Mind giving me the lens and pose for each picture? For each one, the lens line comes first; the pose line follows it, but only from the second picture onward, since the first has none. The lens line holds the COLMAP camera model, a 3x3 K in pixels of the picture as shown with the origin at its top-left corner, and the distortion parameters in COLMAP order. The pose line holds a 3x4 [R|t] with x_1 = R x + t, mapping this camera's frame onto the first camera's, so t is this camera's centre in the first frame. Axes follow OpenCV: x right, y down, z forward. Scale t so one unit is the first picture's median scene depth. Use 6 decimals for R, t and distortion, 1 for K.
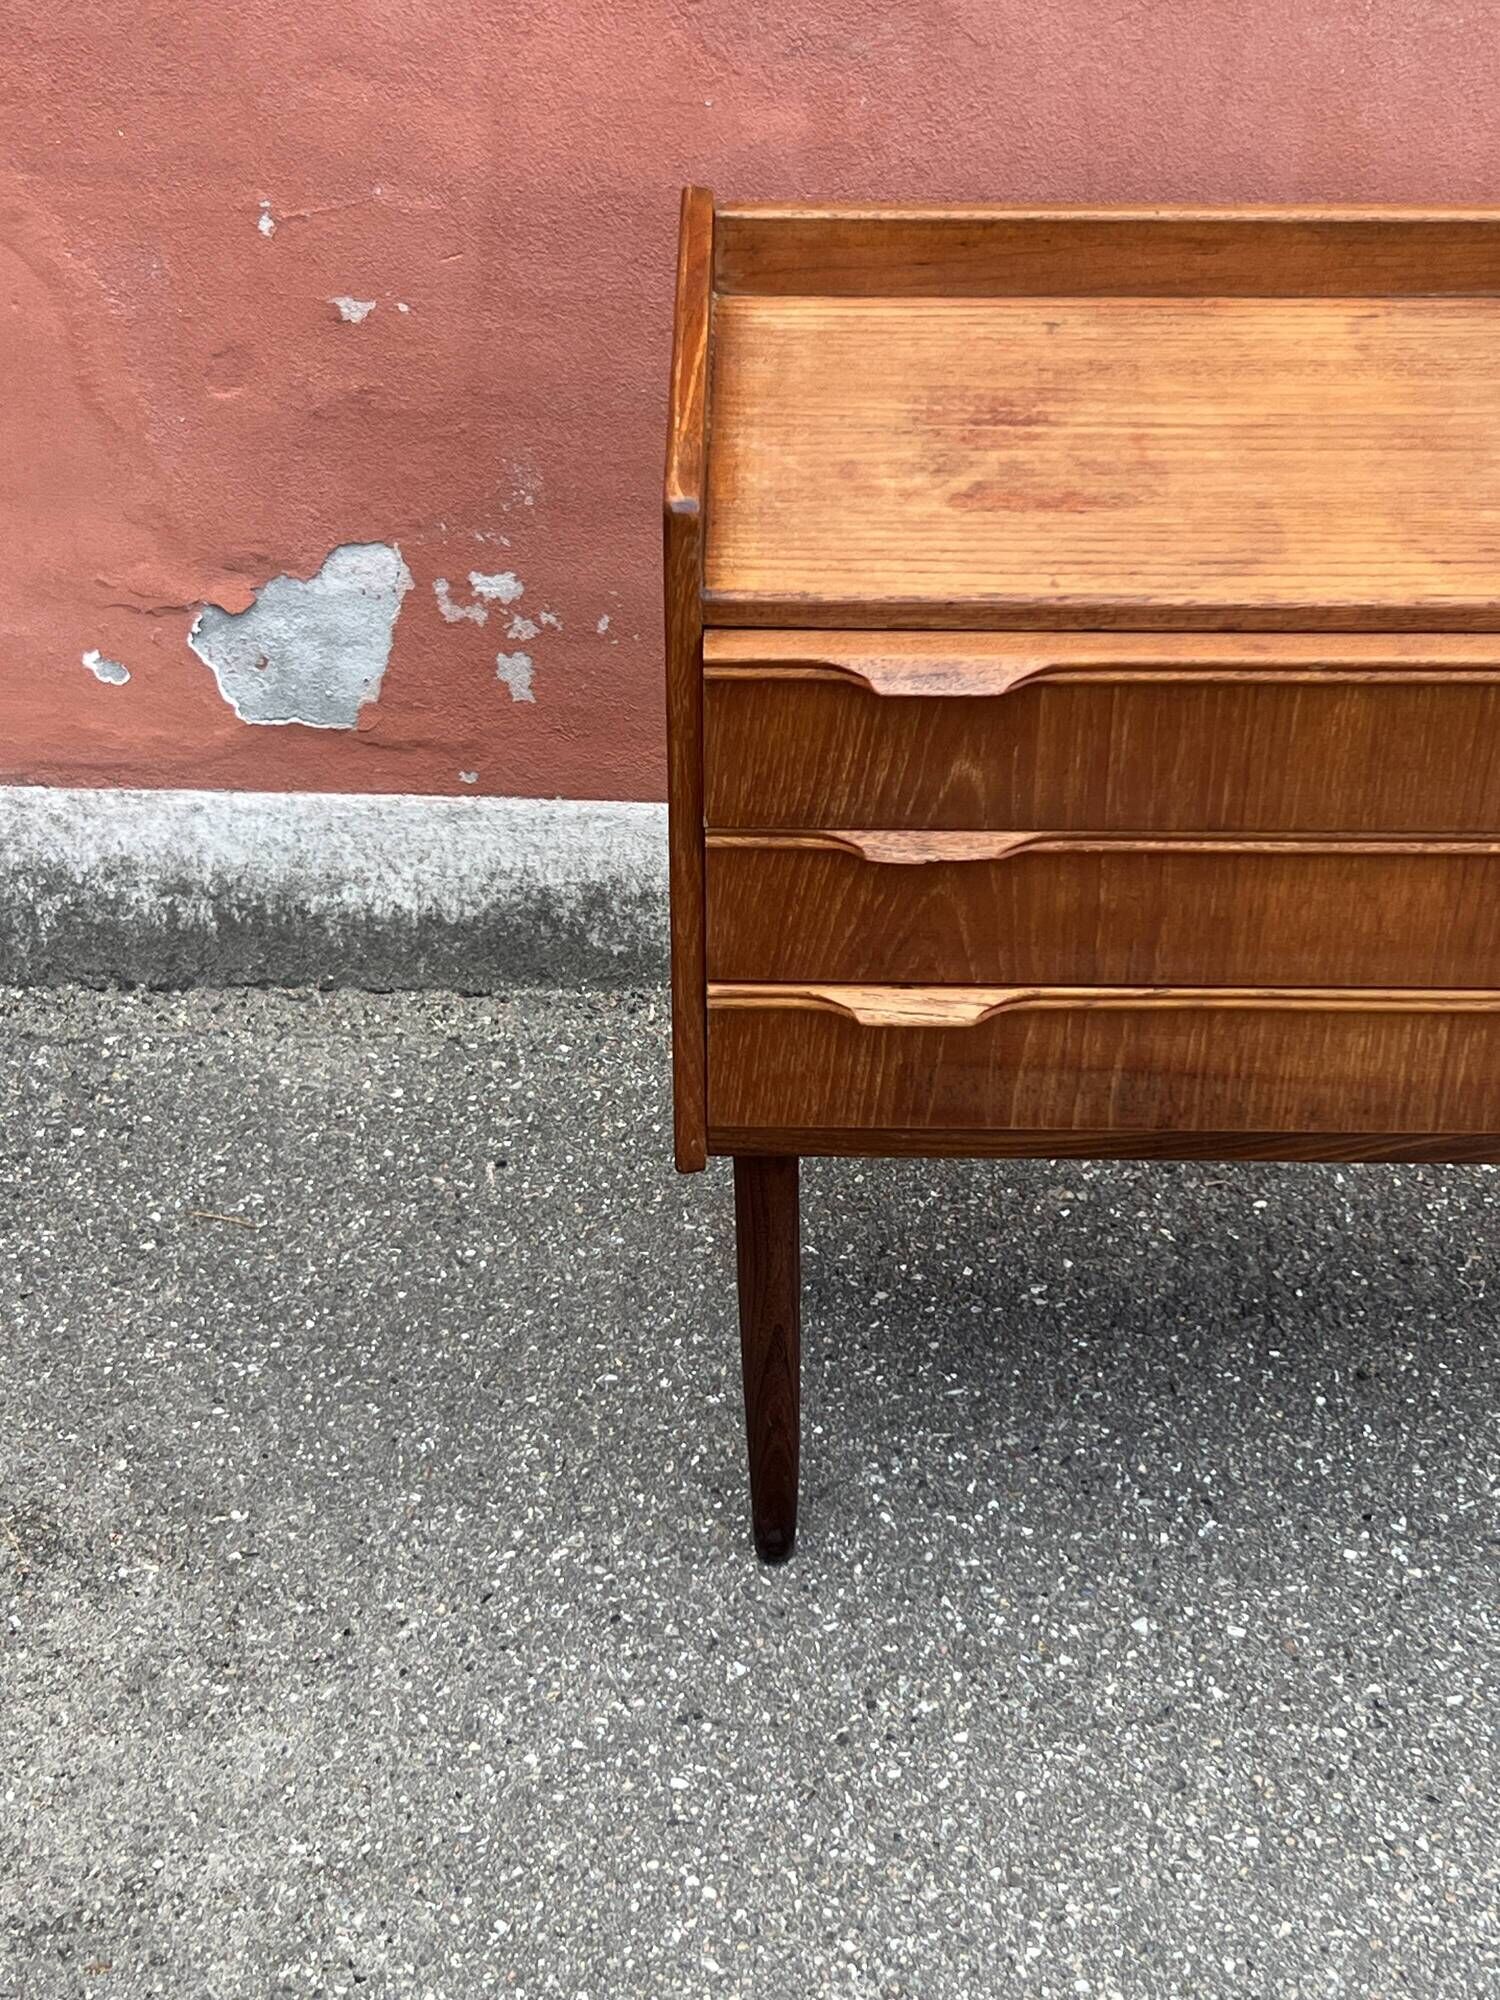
lens RADIAL K [[3161.7, 0, 743.1], [0, 3161.7, 1008.8], [0, 0, 1]] dist [0.218200, -0.801647]
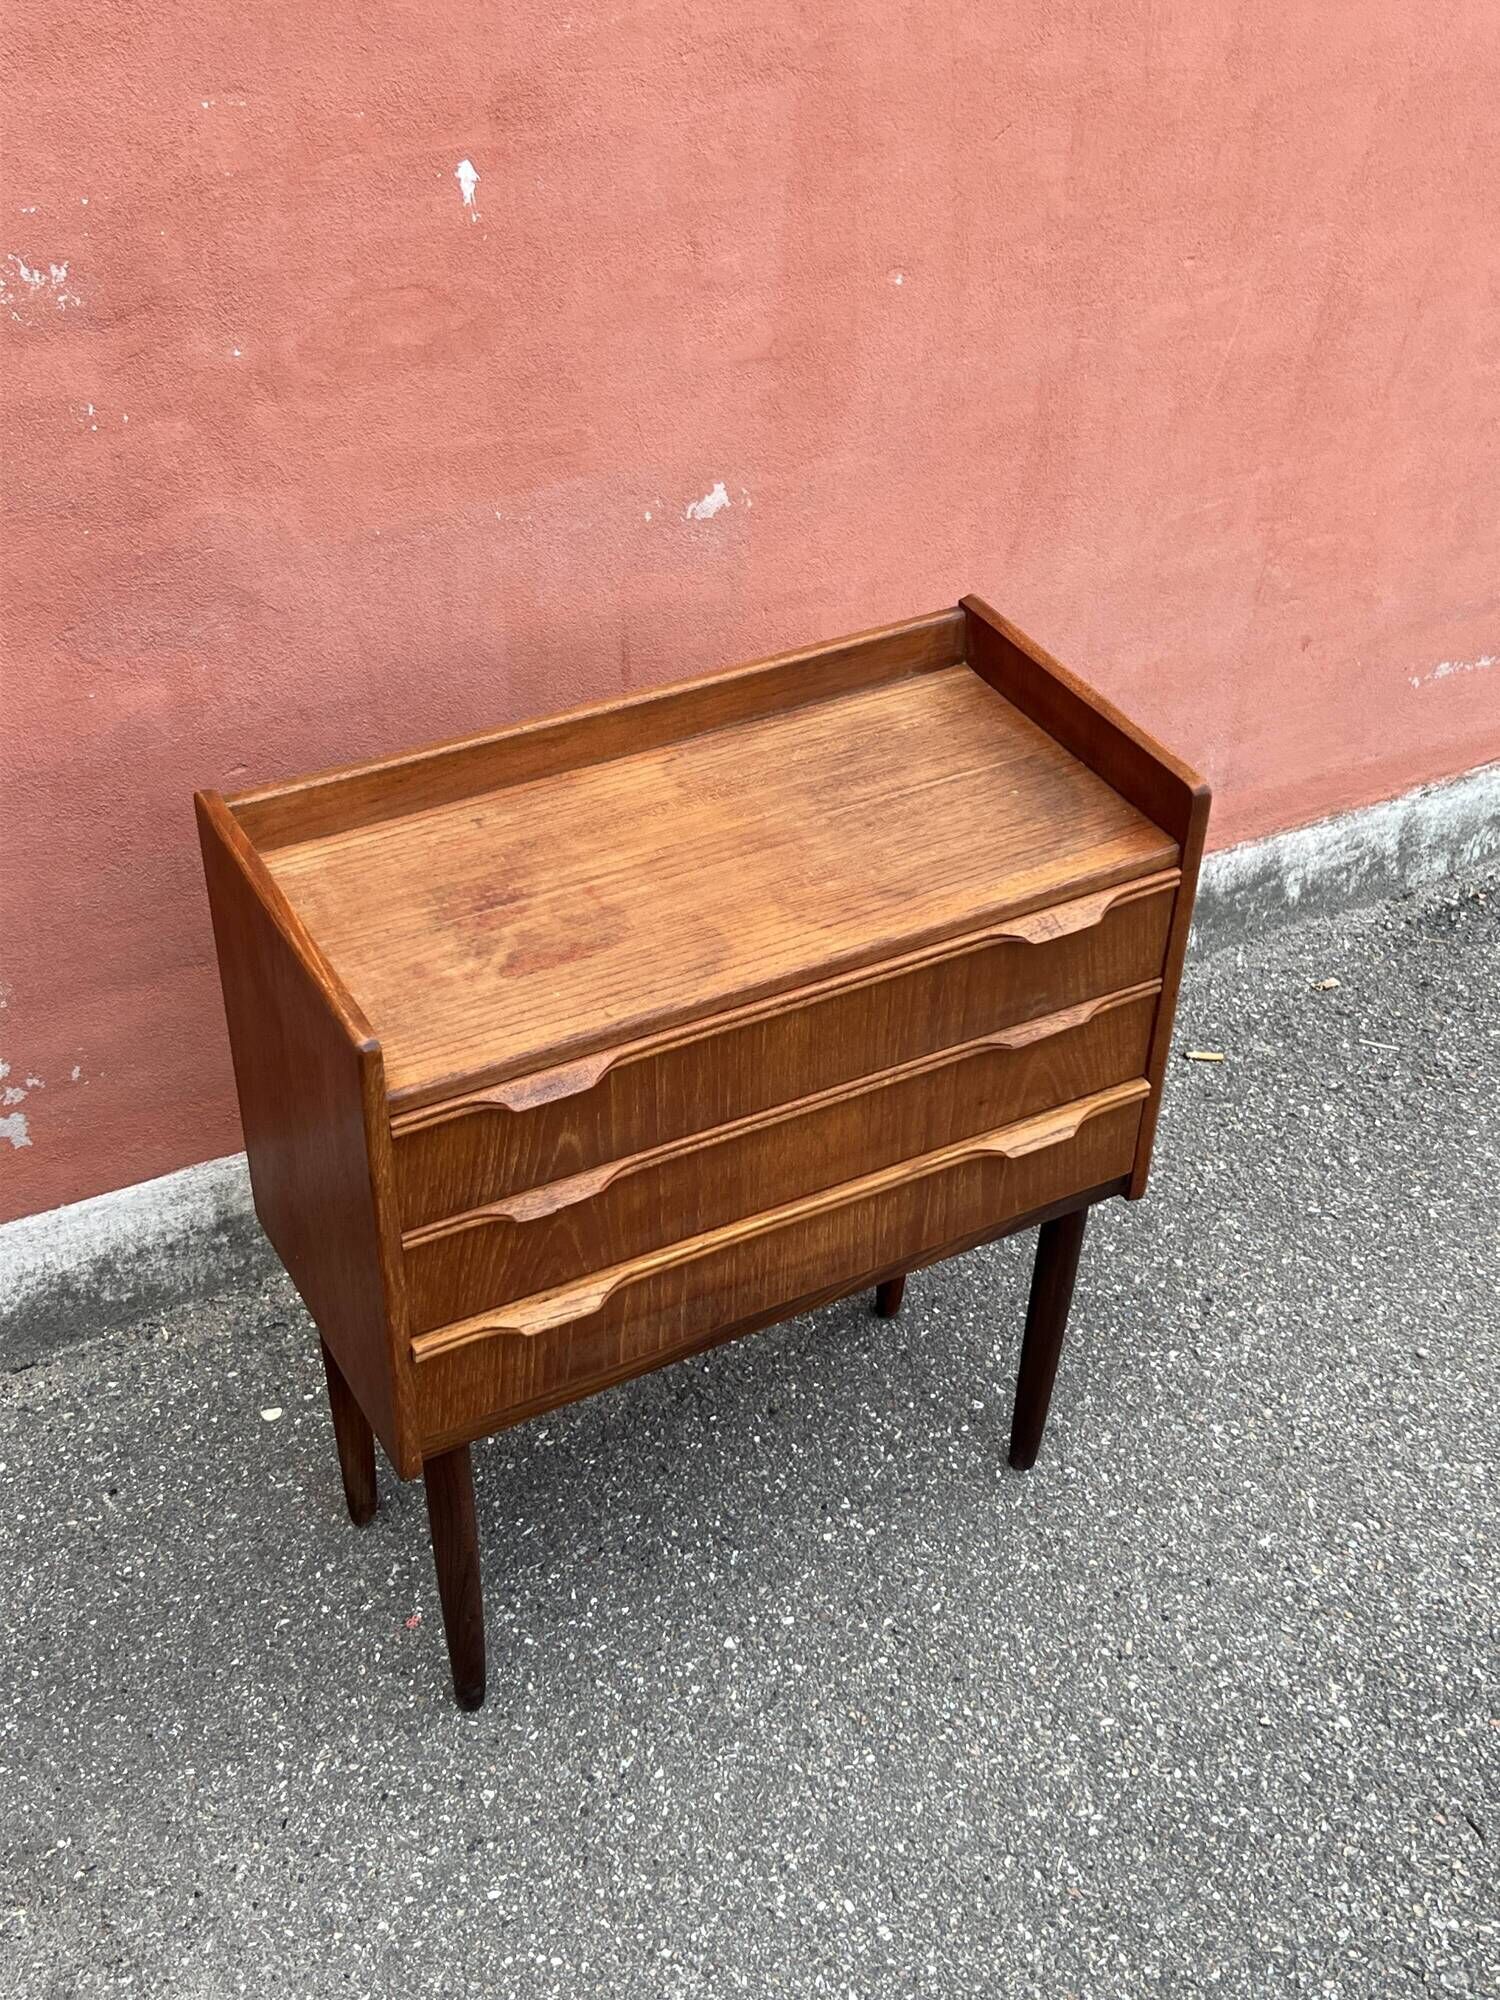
lens RADIAL K [[2363.3, 0, 730.4], [0, 2363.3, 990.3], [0, 0, 1]] dist [0.155612, -0.430773]
pose [[0.873345, -0.291211, 0.390468, -0.199706], [0.297215, 0.953678, 0.046484, -0.130897], [-0.385917, 0.075457, 0.919442, -0.008565]]
